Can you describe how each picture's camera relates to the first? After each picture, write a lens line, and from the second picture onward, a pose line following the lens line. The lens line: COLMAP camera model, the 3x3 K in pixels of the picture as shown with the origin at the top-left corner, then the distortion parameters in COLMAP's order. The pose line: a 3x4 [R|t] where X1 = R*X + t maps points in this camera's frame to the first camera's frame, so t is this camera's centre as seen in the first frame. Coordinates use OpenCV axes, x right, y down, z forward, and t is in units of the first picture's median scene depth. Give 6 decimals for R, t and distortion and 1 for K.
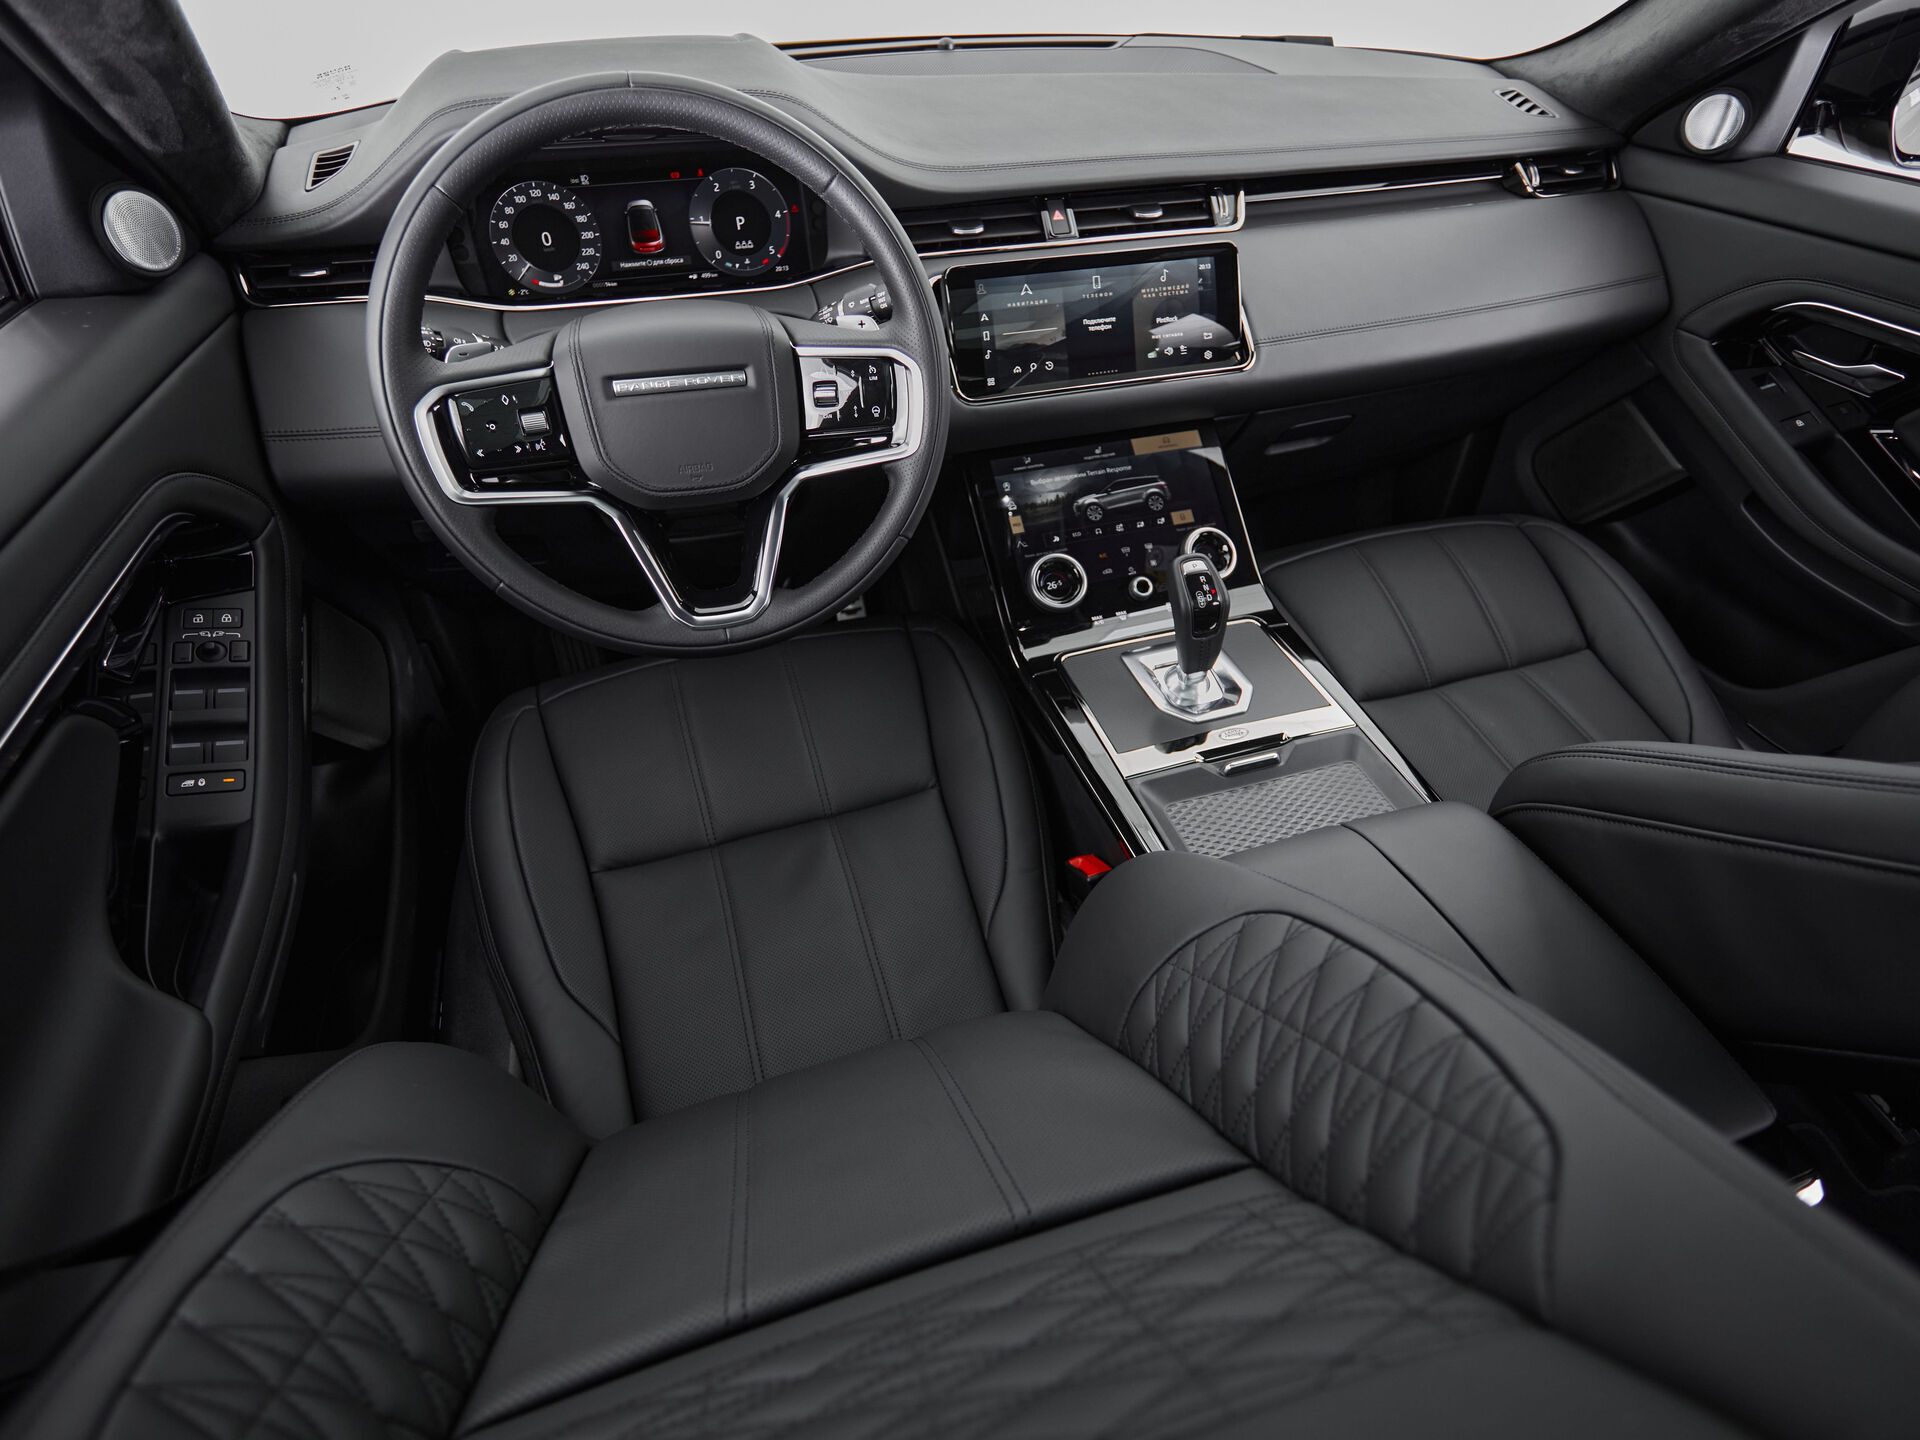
lens RADIAL K [[1027.0, 0, 1000.5], [0, 1027.0, 717.5], [0, 0, 1]] dist [-0.003785, -0.001861]
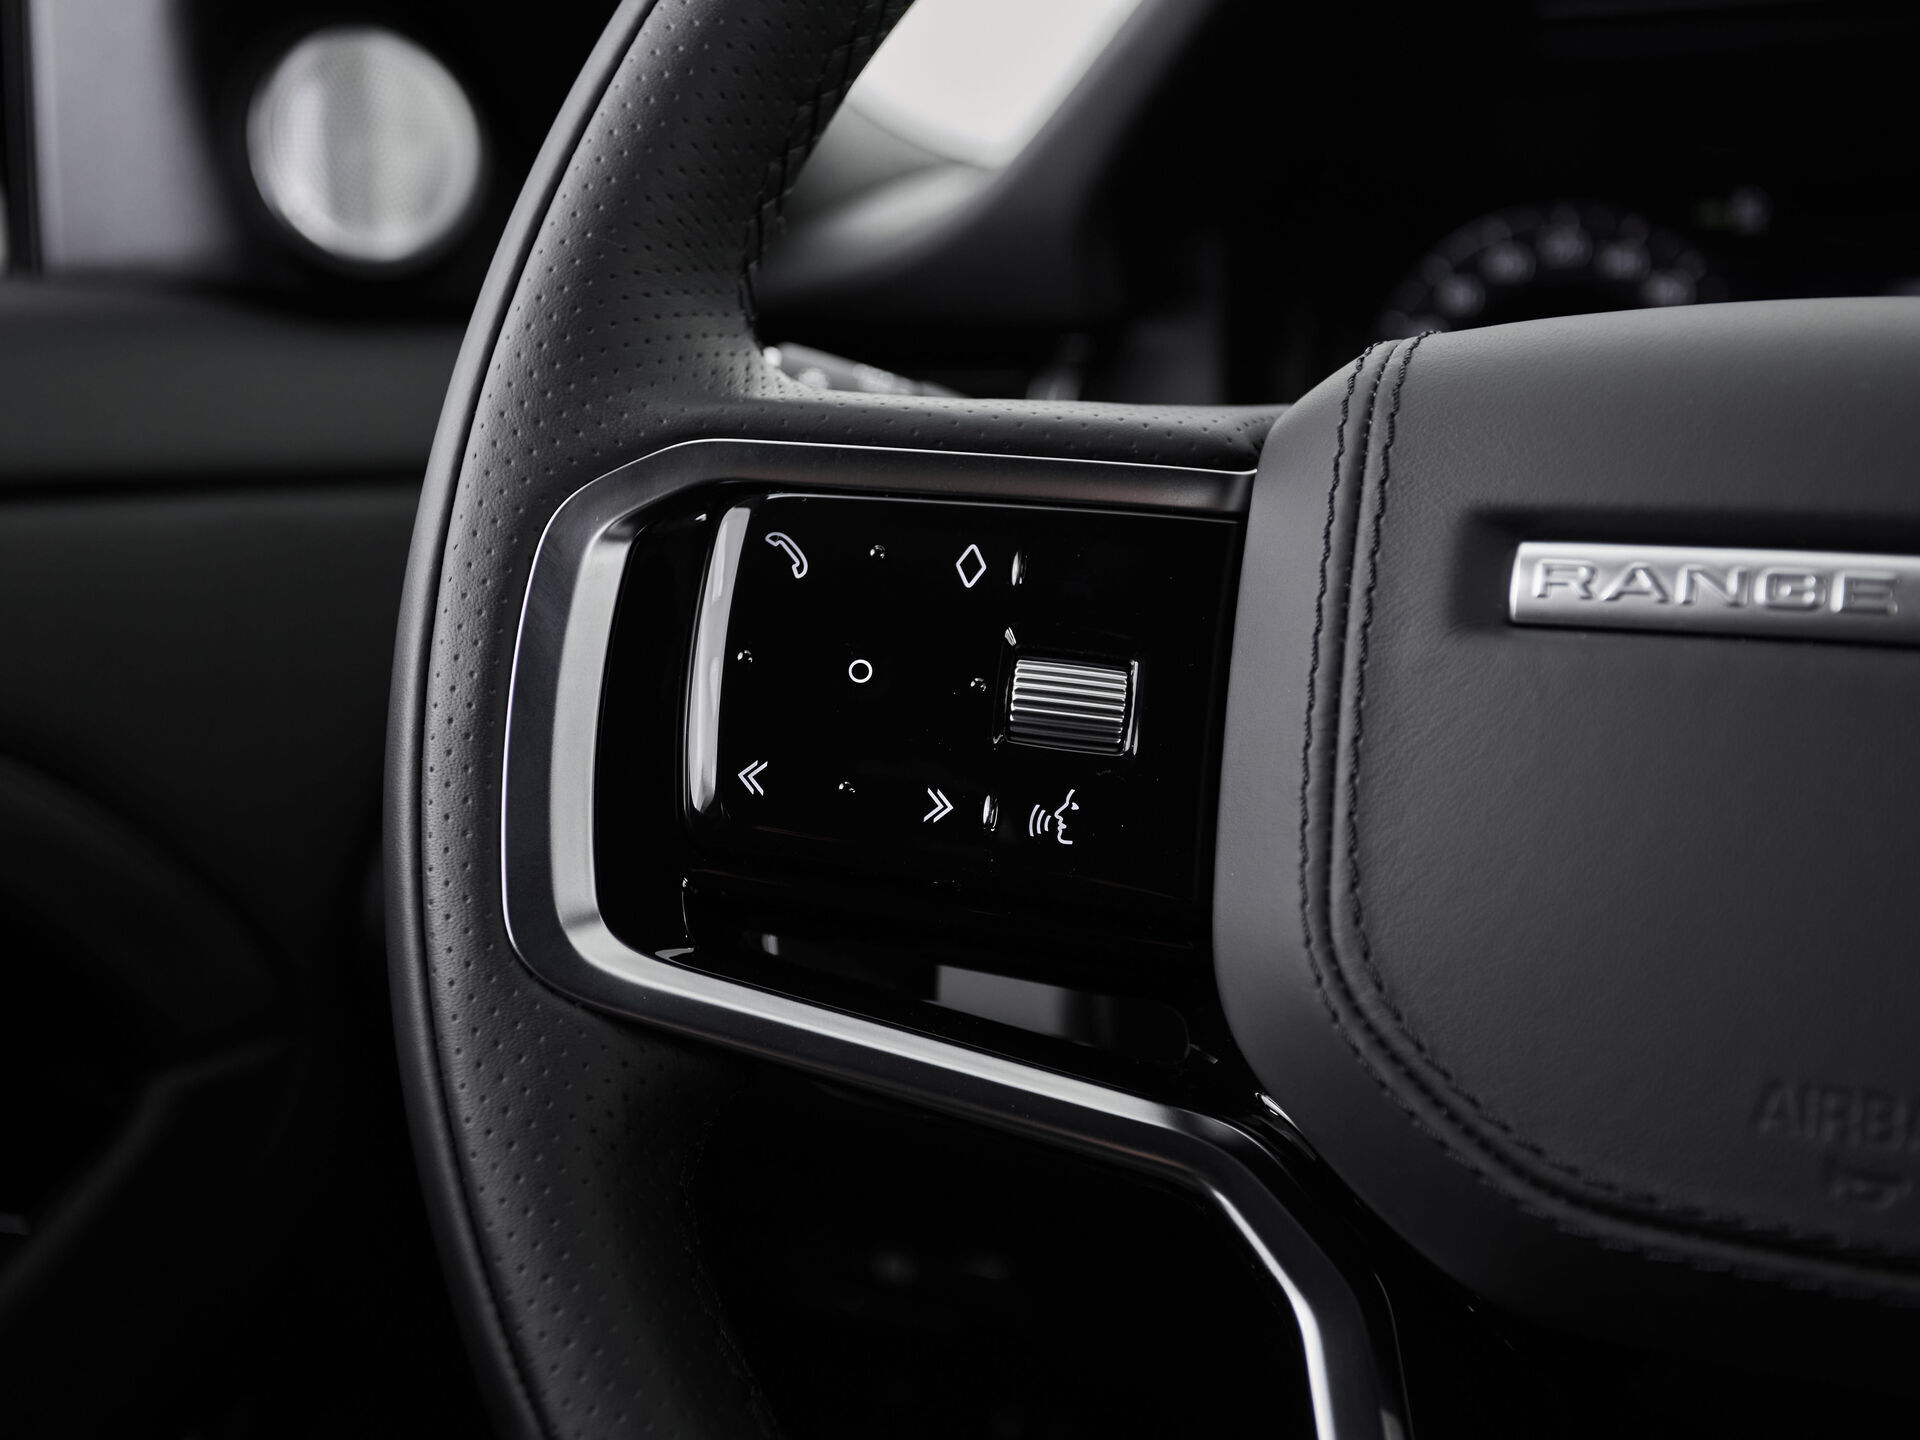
lens RADIAL K [[2509.3, 0, 931.1], [0, 2509.3, 719.9], [0, 0, 1]] dist [0.006815, 0.090169]
pose [[0.760222, 0.090901, -0.643272, -0.128069], [-0.404908, 0.840620, -0.359734, -0.079083], [0.508047, 0.533944, 0.675864, 0.492230]]
